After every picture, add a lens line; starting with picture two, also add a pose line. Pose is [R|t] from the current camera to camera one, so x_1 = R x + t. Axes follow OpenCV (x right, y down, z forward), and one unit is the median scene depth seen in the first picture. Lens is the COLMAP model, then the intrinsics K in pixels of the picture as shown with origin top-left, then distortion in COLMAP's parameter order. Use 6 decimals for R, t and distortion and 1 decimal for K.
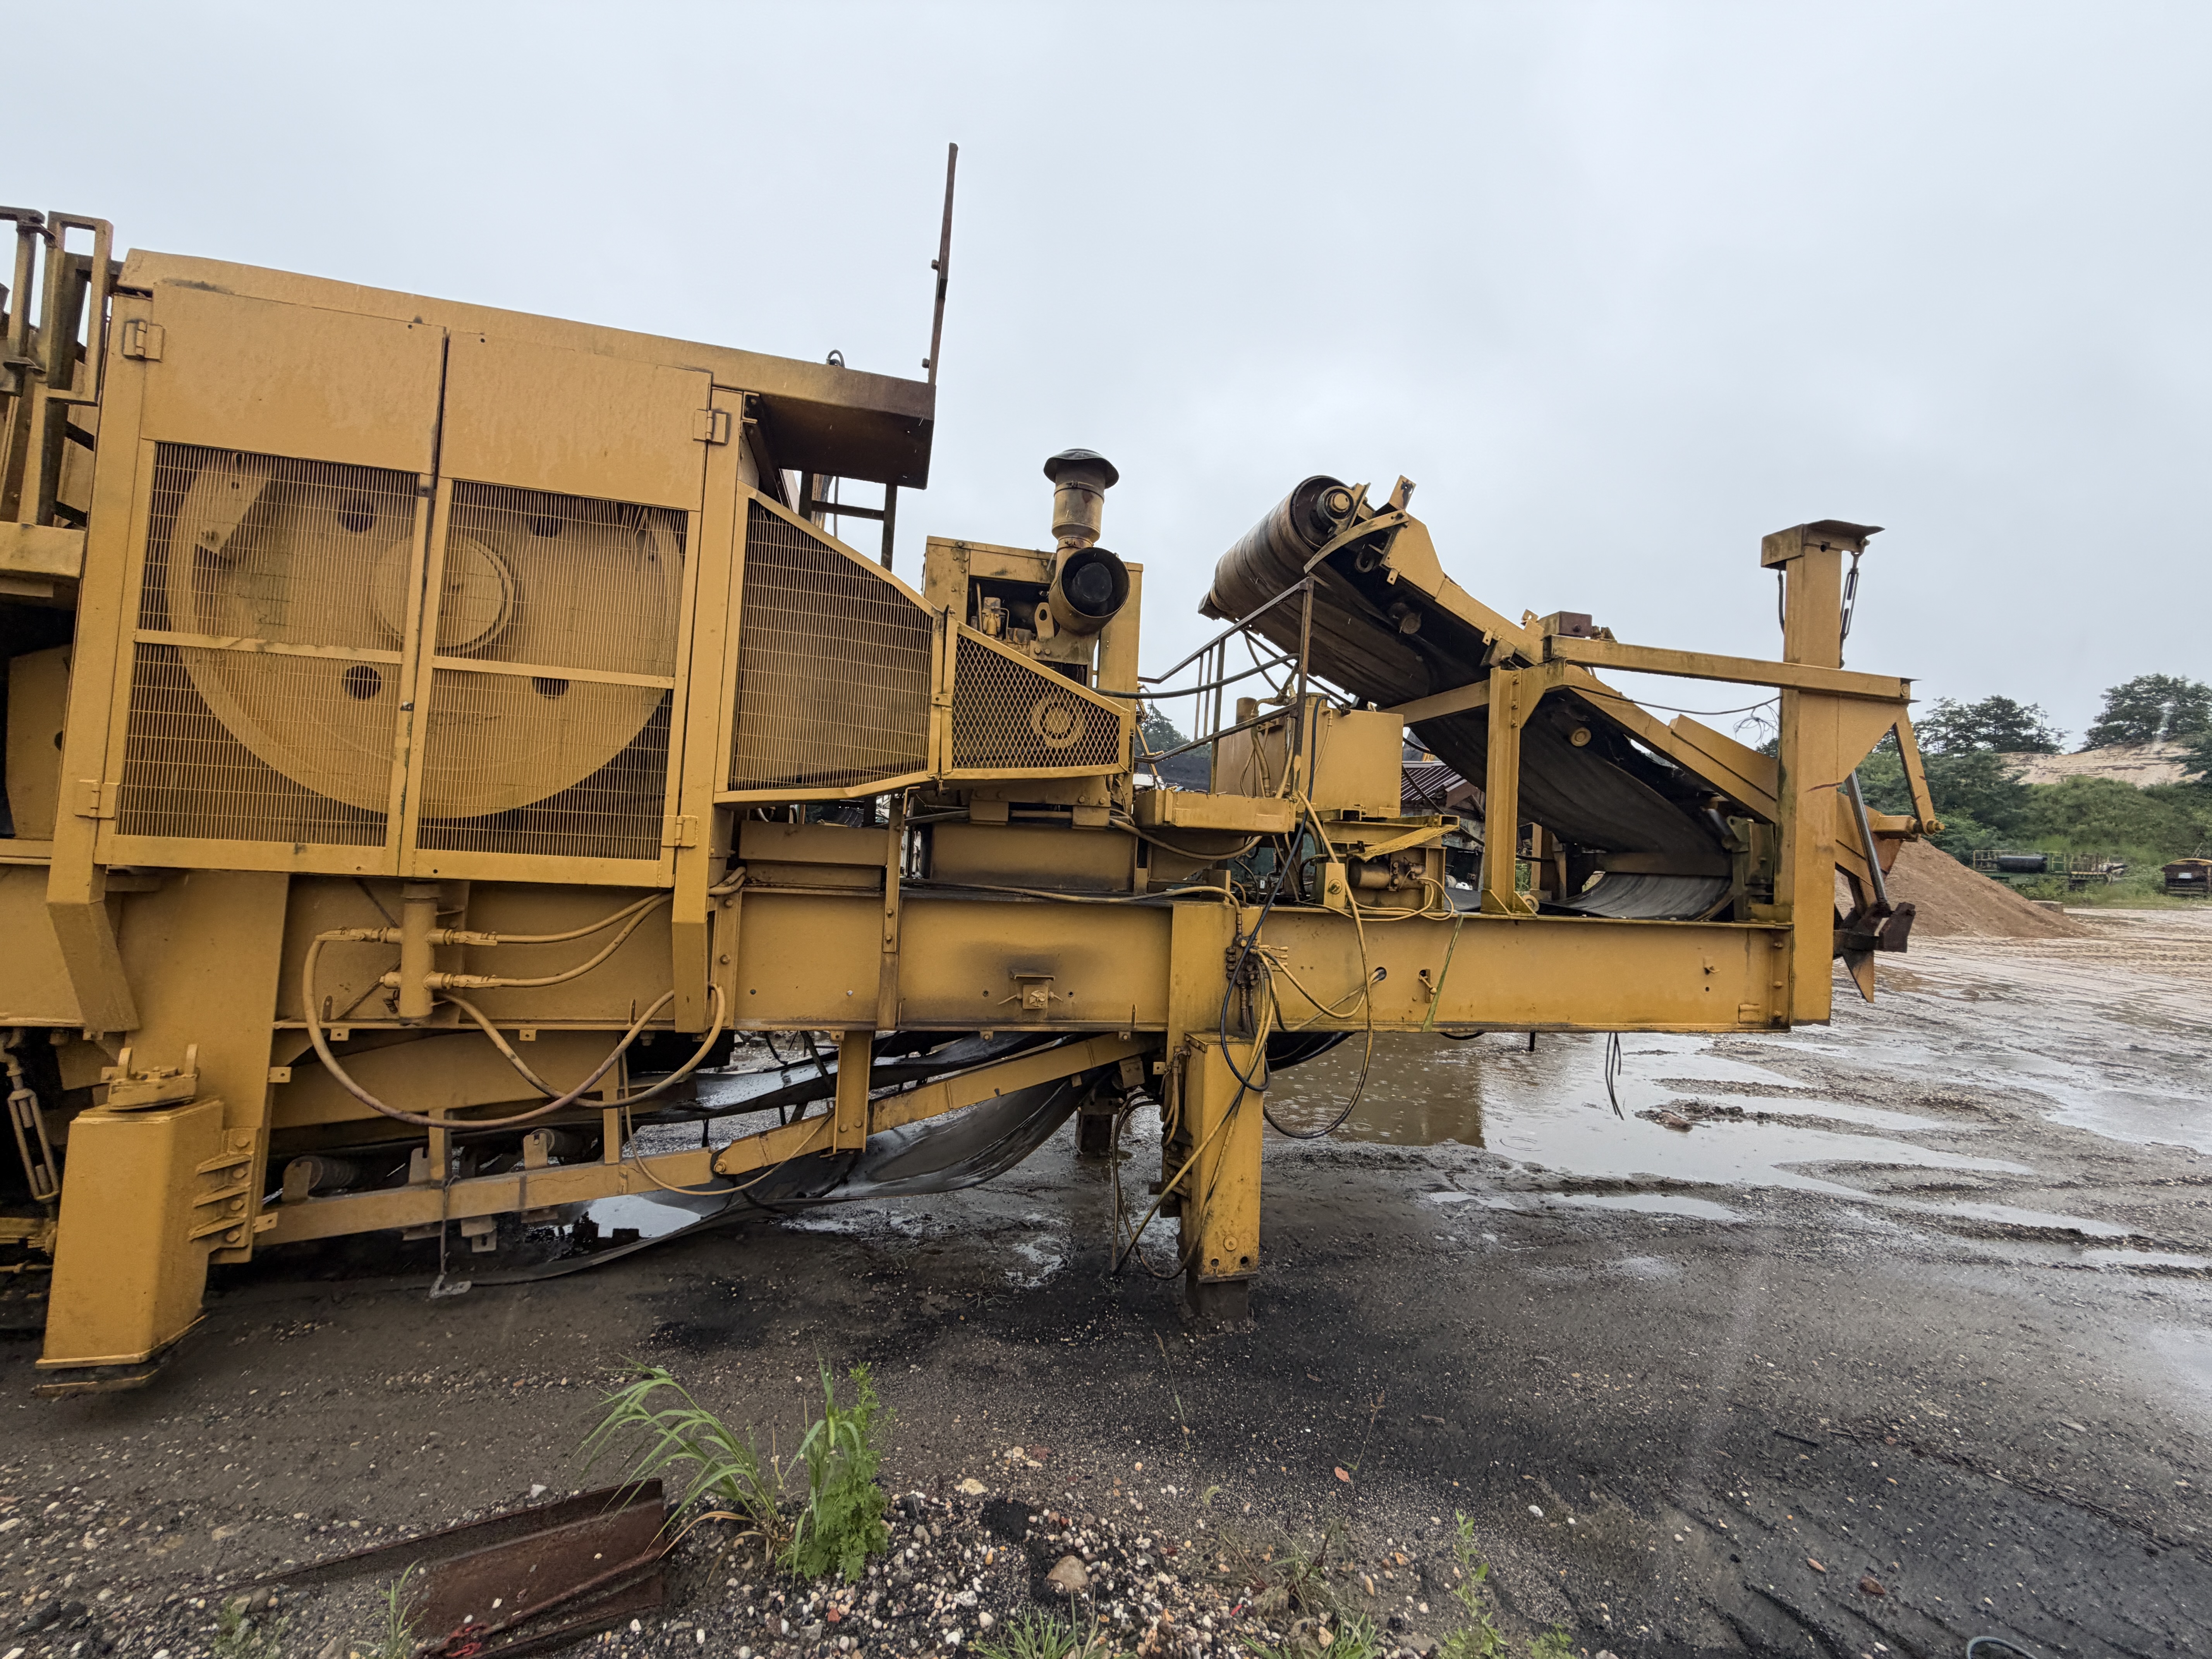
lens RADIAL K [[884.1, 0, 1102.7], [0, 884.1, 832.0], [0, 0, 1]] dist [-0.000206, -0.000032]
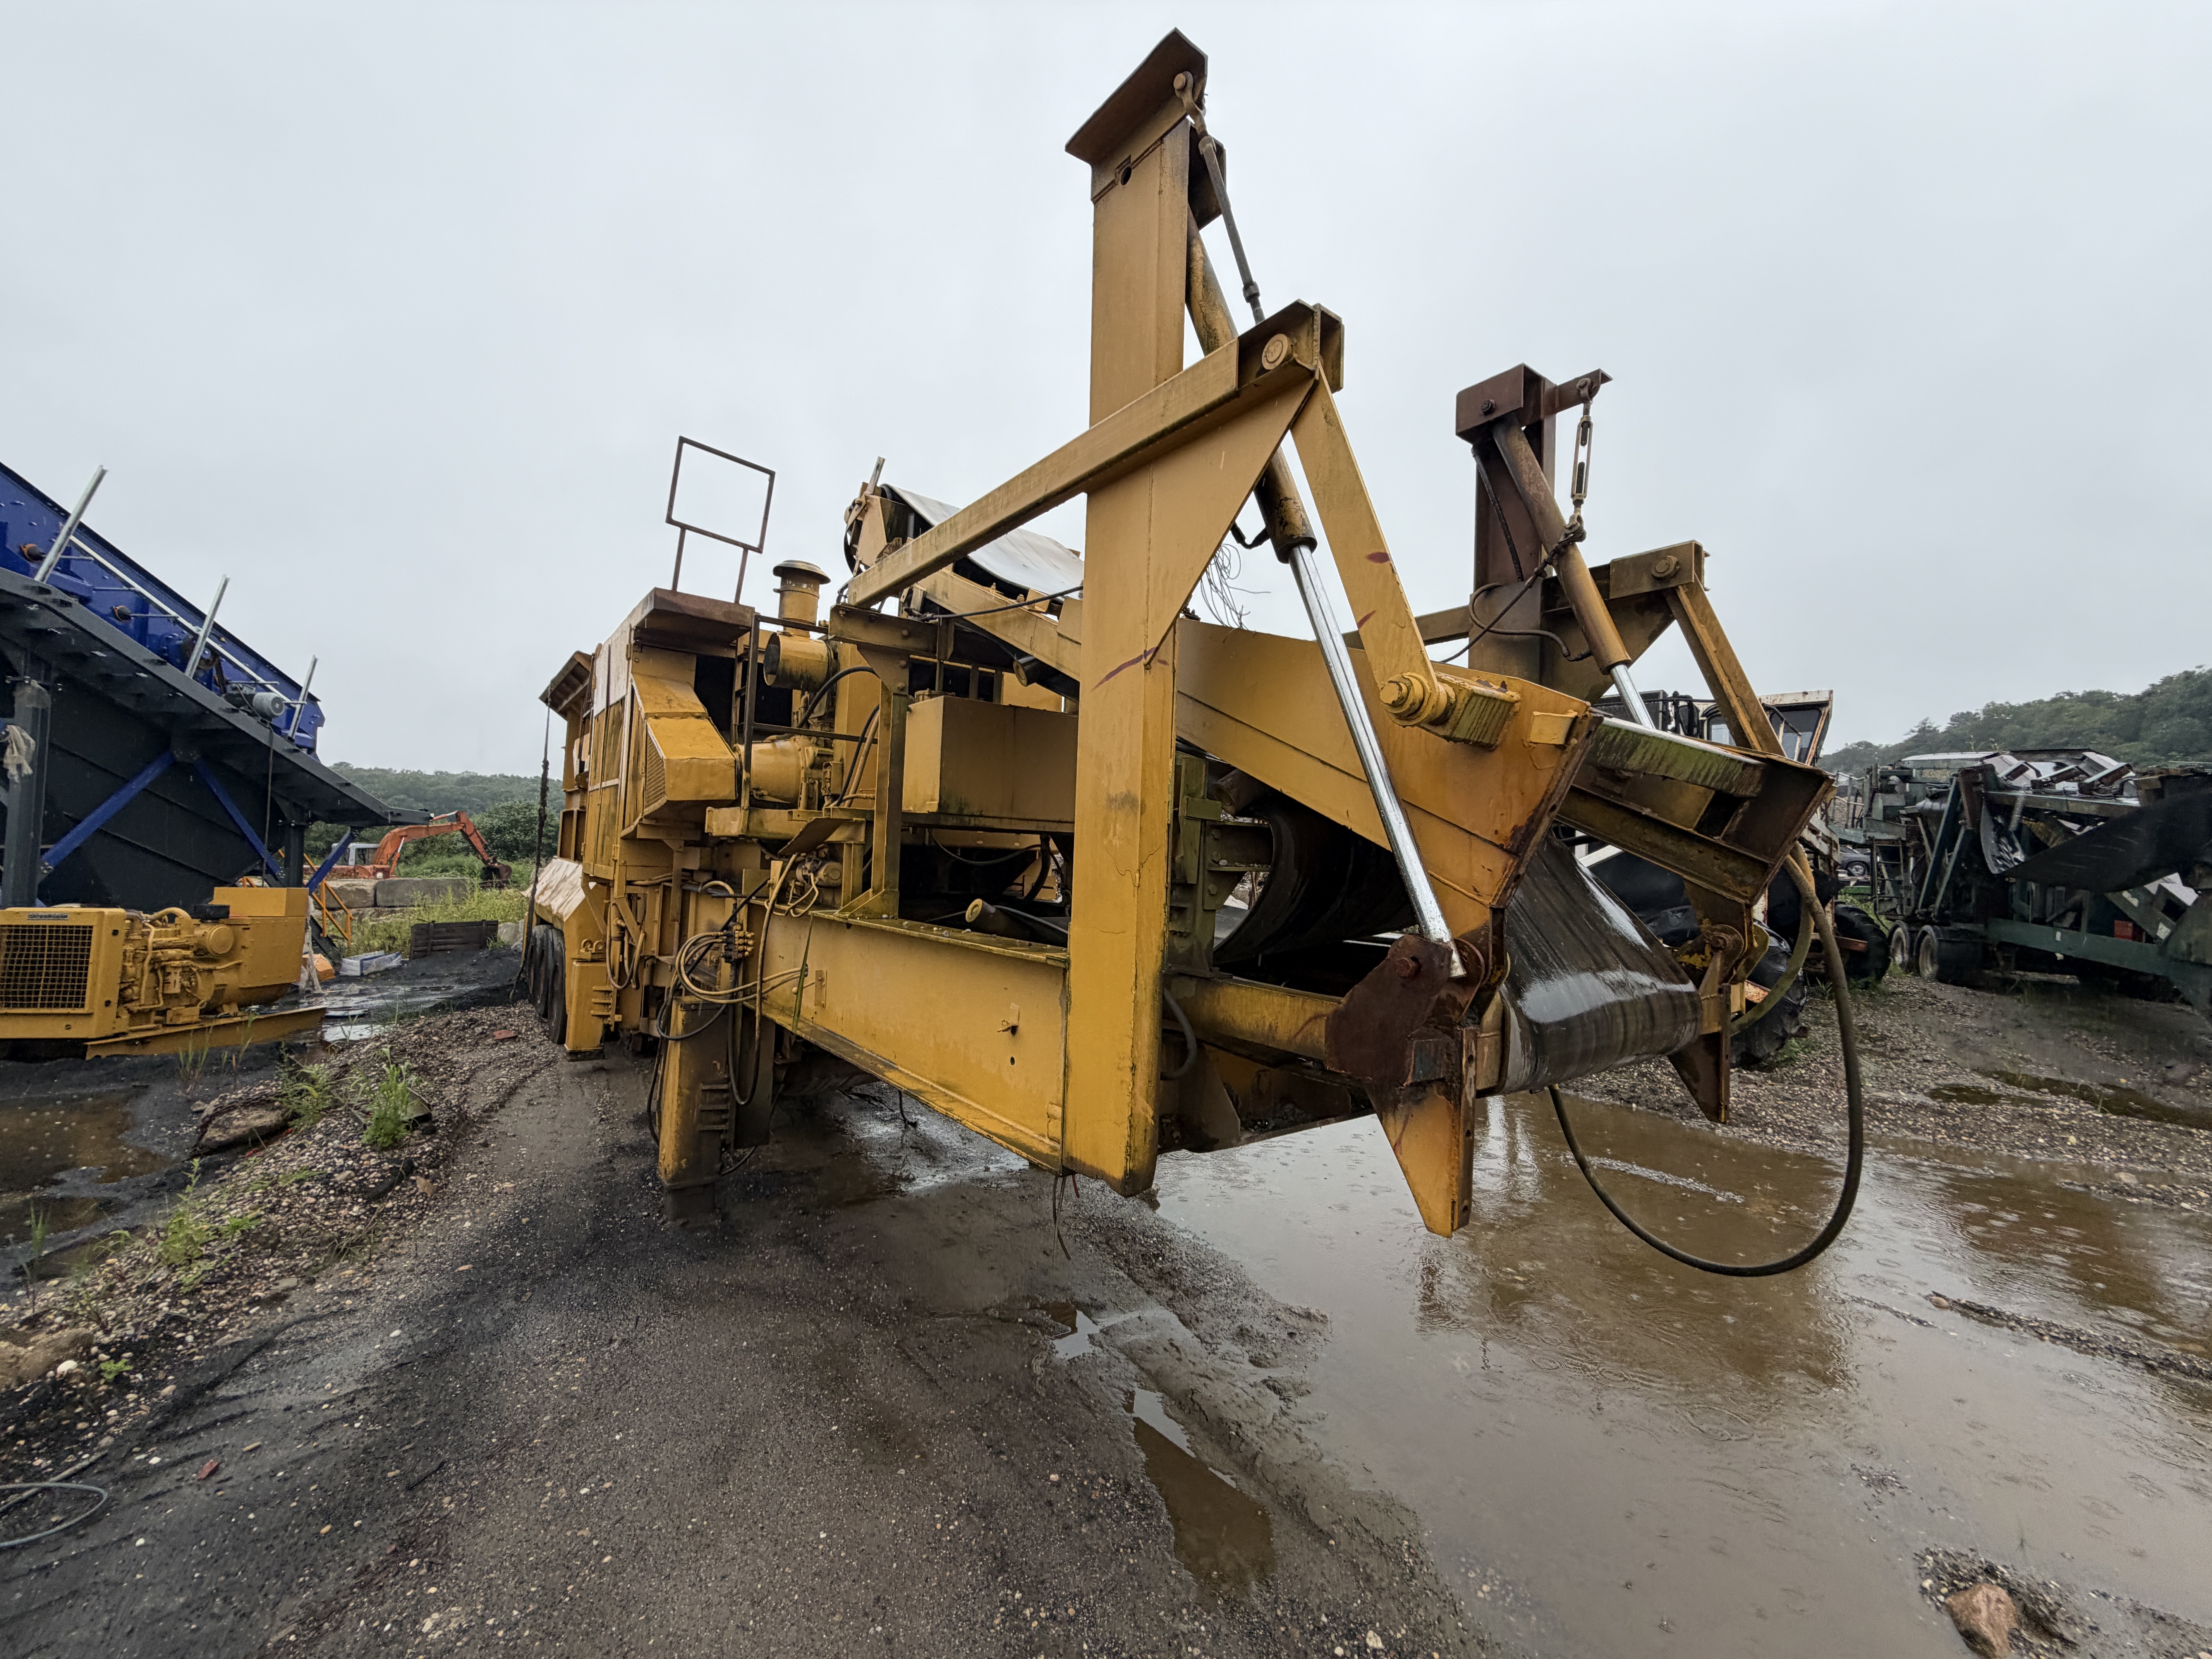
lens RADIAL K [[884.1, 0, 1102.7], [0, 884.1, 832.0], [0, 0, 1]] dist [-0.000206, -0.000032]
pose [[0.396871, -0.068459, -0.915318, 1.727796], [0.010415, 0.997486, -0.070089, 0.099321], [0.917815, 0.018284, 0.396587, 1.138546]]
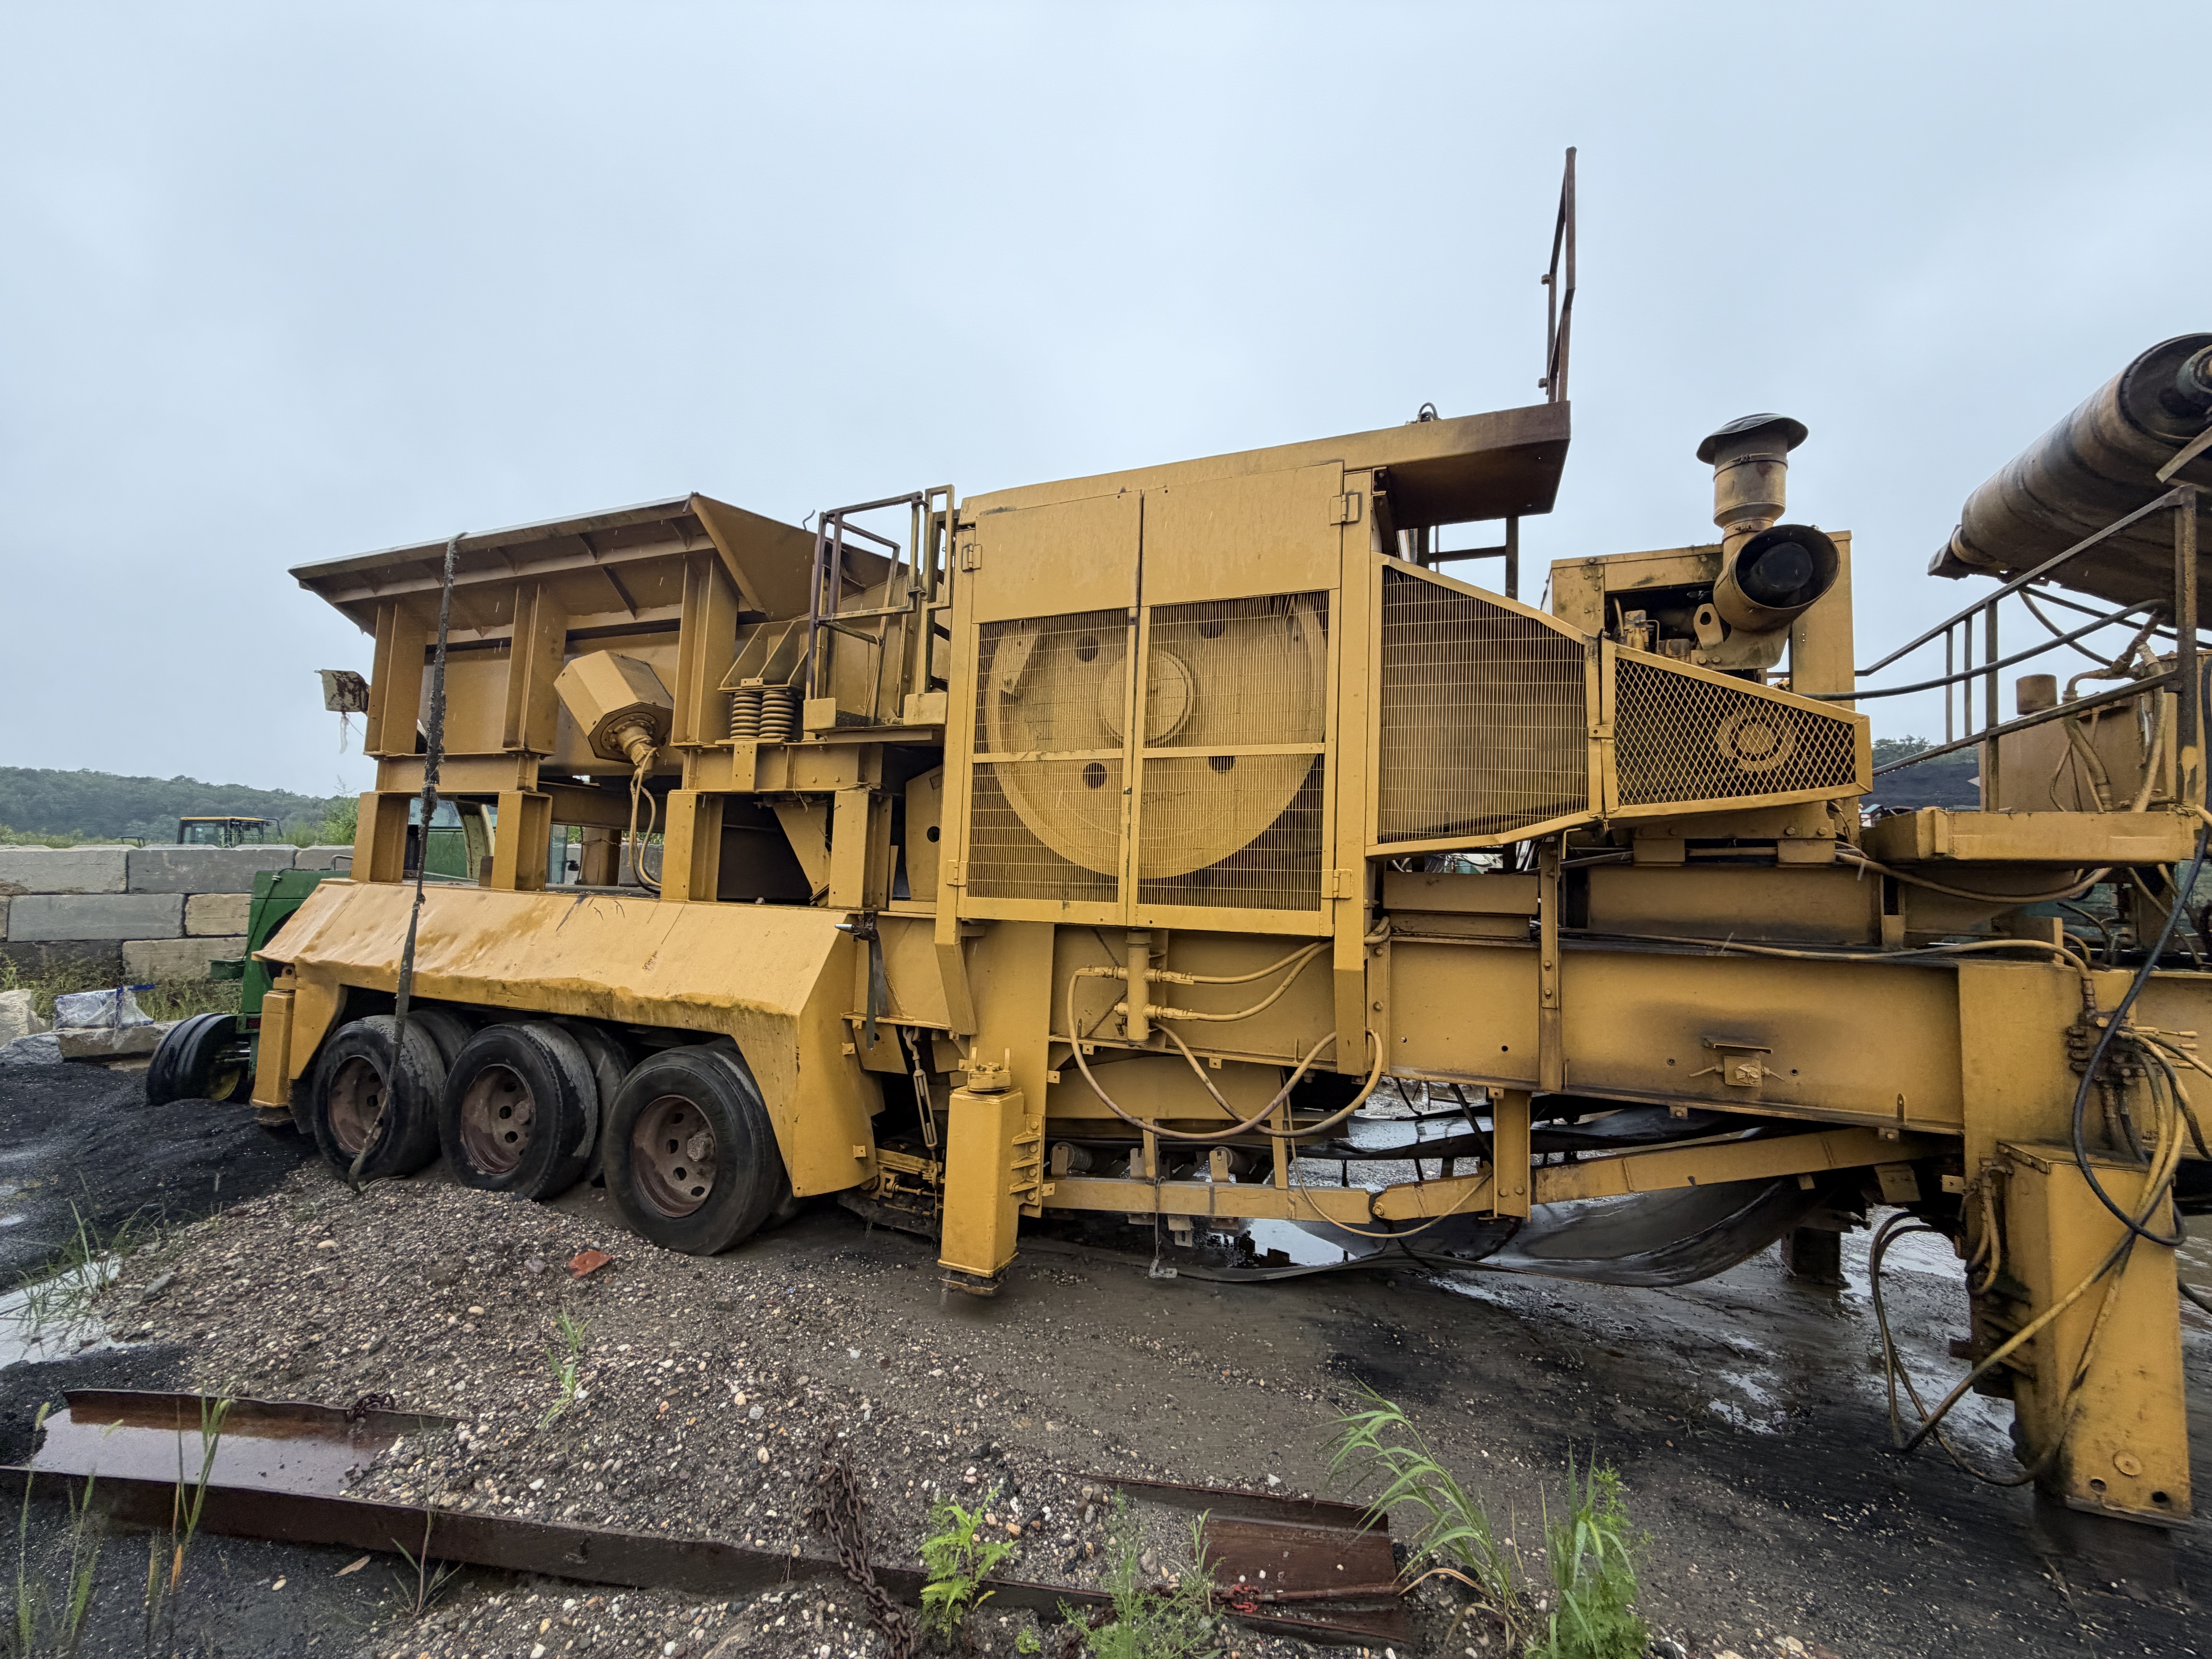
lens RADIAL K [[884.1, 0, 1102.7], [0, 884.1, 832.0], [0, 0, 1]] dist [-0.000206, -0.000032]
pose [[0.811478, -0.060898, -0.581201, -0.074426], [0.030365, 0.997606, -0.062133, -0.005314], [0.583593, 0.032771, 0.811385, -0.036497]]
